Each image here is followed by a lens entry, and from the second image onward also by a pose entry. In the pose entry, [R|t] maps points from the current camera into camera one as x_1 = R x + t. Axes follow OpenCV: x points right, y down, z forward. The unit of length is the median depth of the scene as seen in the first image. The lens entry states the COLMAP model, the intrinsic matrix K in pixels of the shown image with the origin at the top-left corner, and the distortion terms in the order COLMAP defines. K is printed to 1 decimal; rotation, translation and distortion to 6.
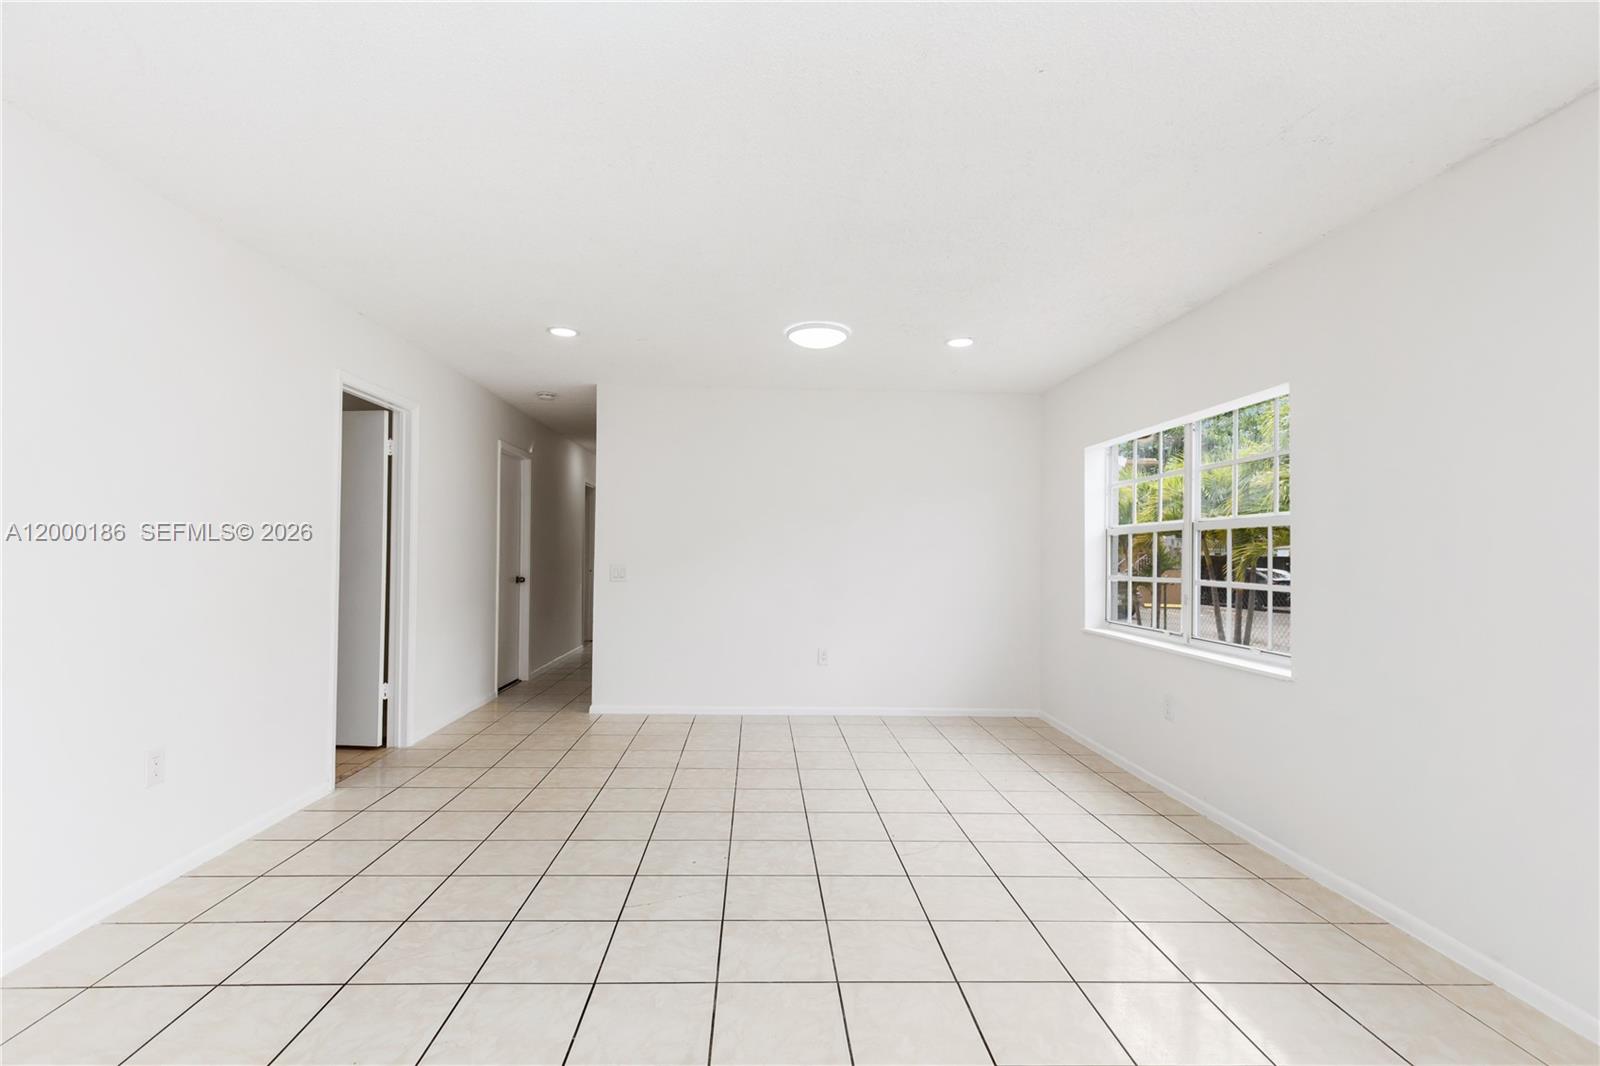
lens RADIAL K [[724.1, 0, 785.3], [0, 724.1, 544.7], [0, 0, 1]] dist [0.004856, -0.002239]
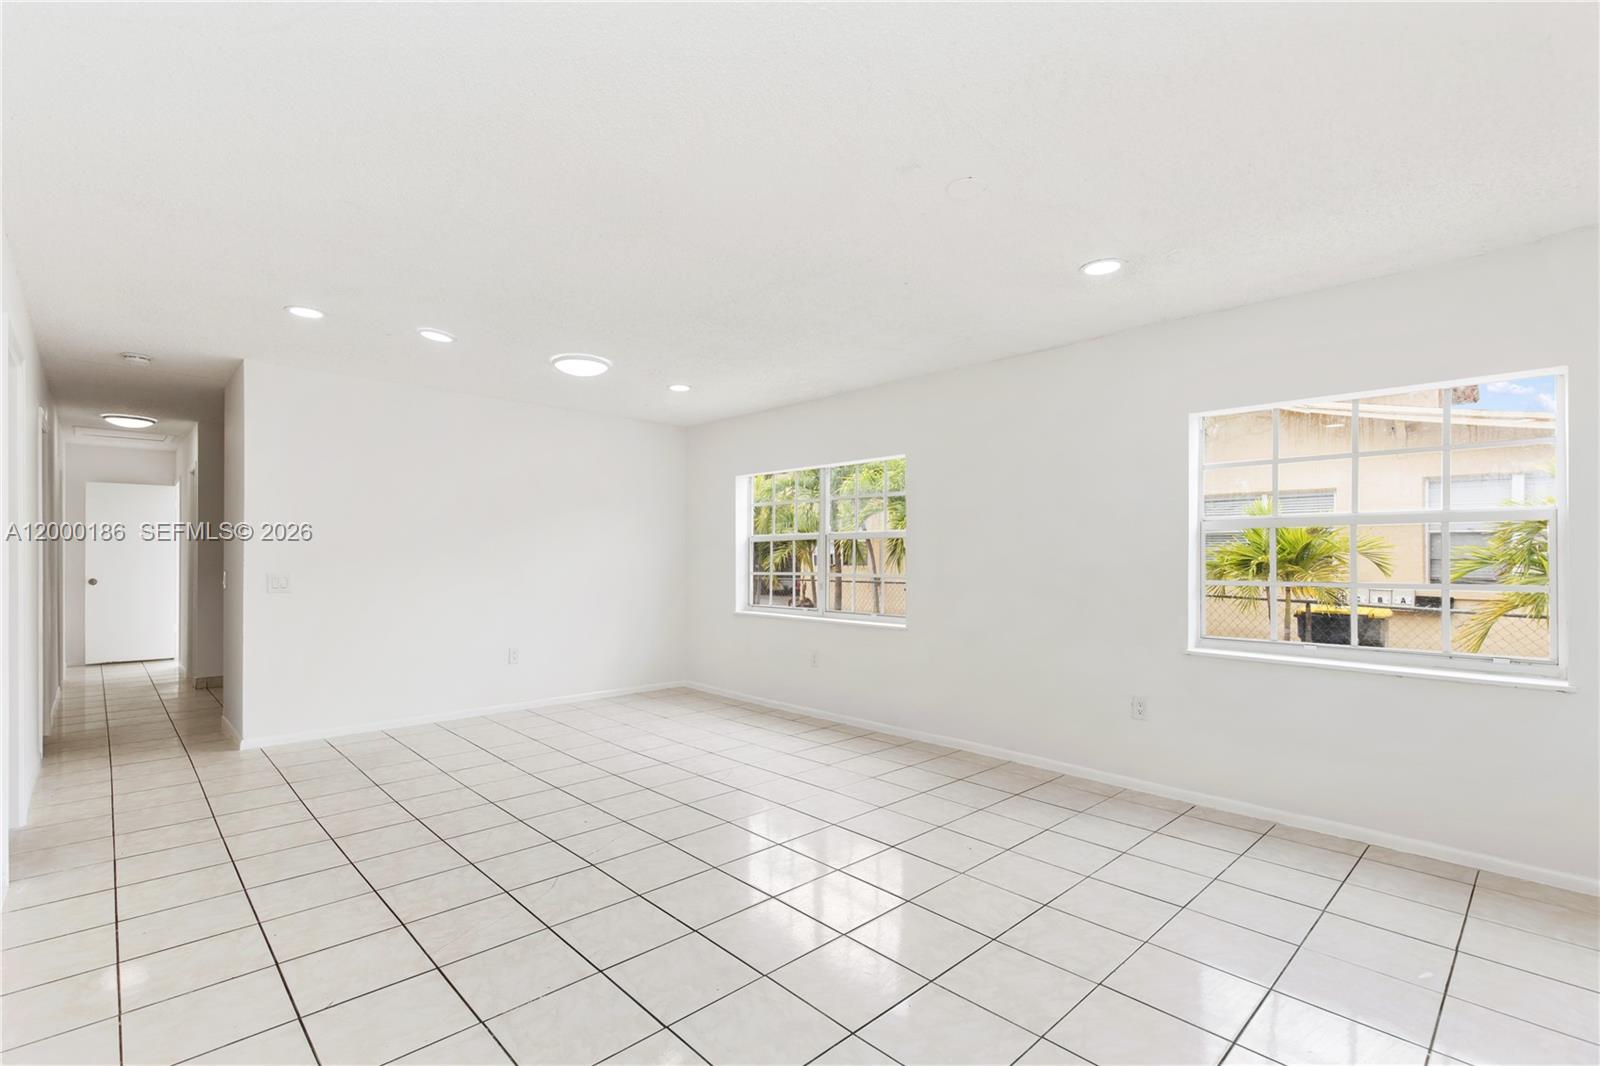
lens RADIAL K [[724.1, 0, 790.9], [0, 724.1, 544.9], [0, 0, 1]] dist [0.004856, -0.002239]
pose [[0.744735, 0.001116, 0.667360, -0.462263], [-0.001838, 0.999998, 0.000378, -0.009022], [-0.667358, -0.001508, 0.744735, -0.070754]]
